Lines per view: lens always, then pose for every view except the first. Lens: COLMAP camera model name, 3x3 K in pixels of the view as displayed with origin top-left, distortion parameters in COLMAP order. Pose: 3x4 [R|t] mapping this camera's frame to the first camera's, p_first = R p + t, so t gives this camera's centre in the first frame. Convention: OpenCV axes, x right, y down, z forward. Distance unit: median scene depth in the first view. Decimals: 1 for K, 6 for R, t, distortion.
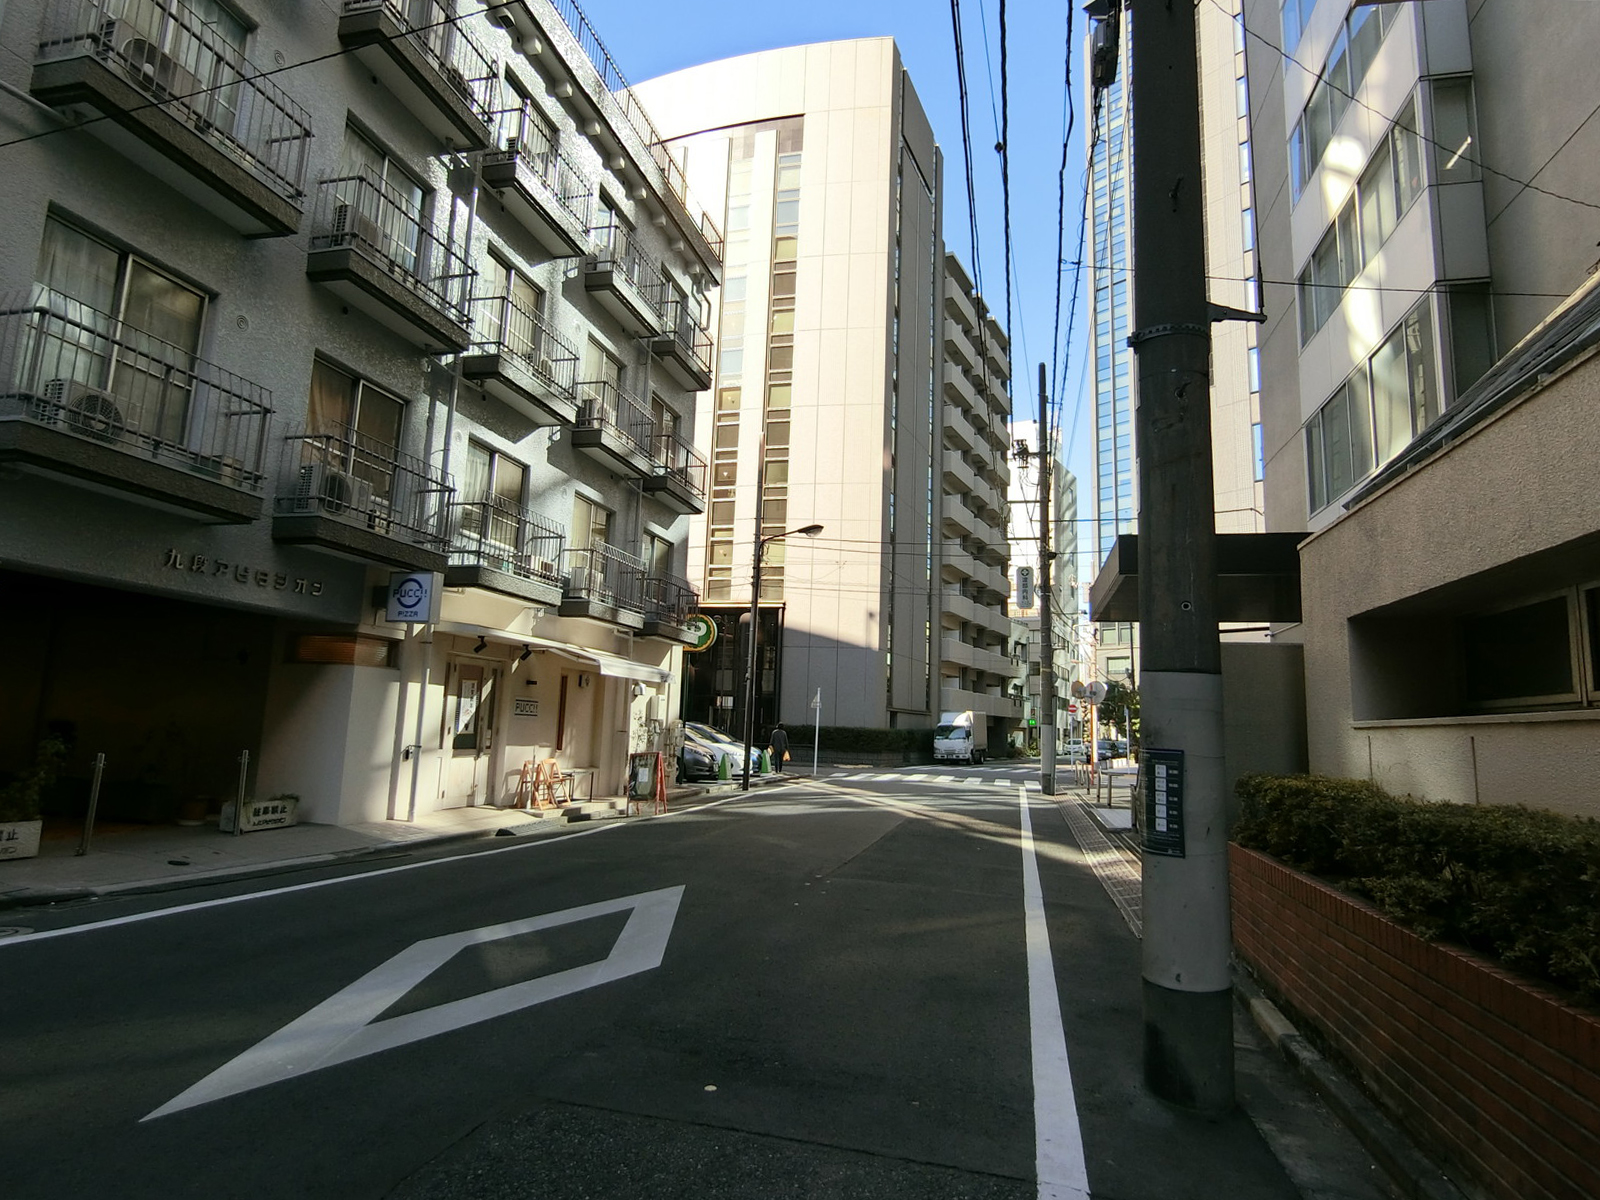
lens RADIAL K [[899.5, 0, 802.5], [0, 899.5, 599.2], [0, 0, 1]] dist [-0.000985, 0.001205]
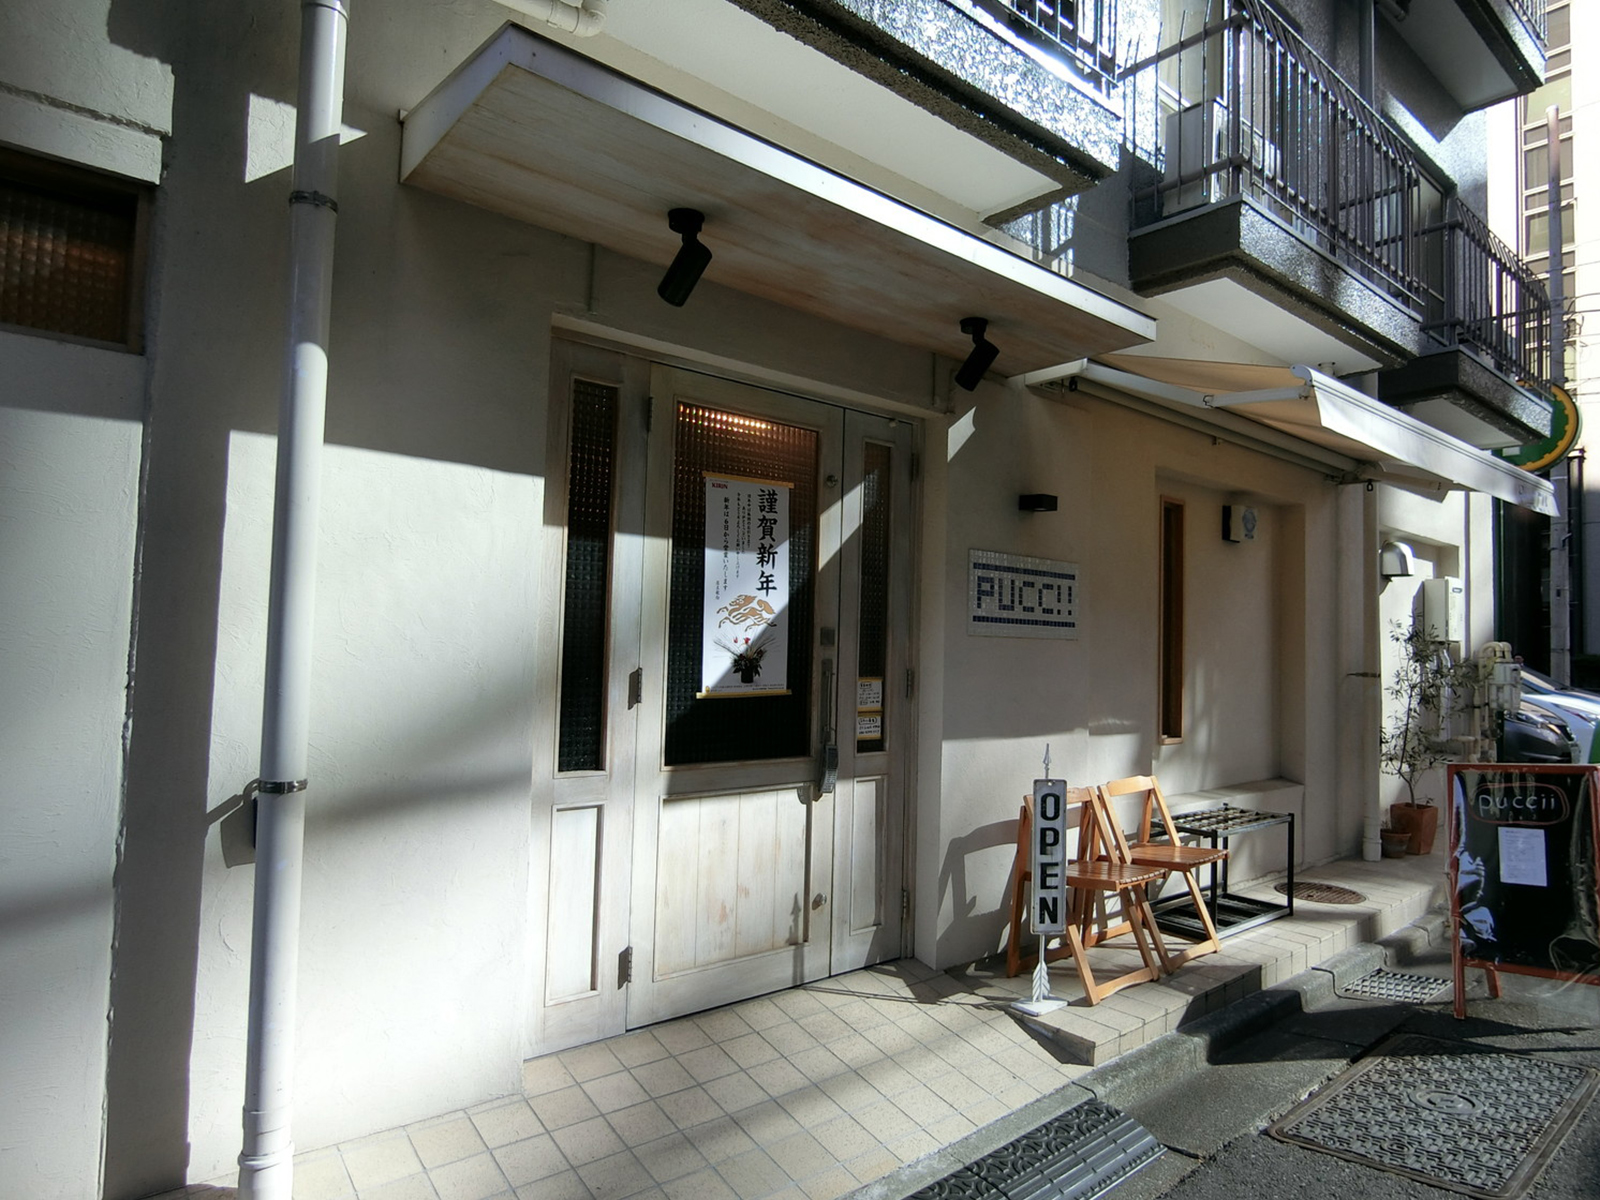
lens RADIAL K [[899.5, 0, 809.9], [0, 899.5, 602.7], [0, 0, 1]] dist [-0.000985, 0.001205]
pose [[0.785731, -0.047741, -0.616723, -0.198514], [0.094917, 0.994515, 0.043942, 0.109305], [0.611242, -0.093064, 0.785953, 0.778210]]
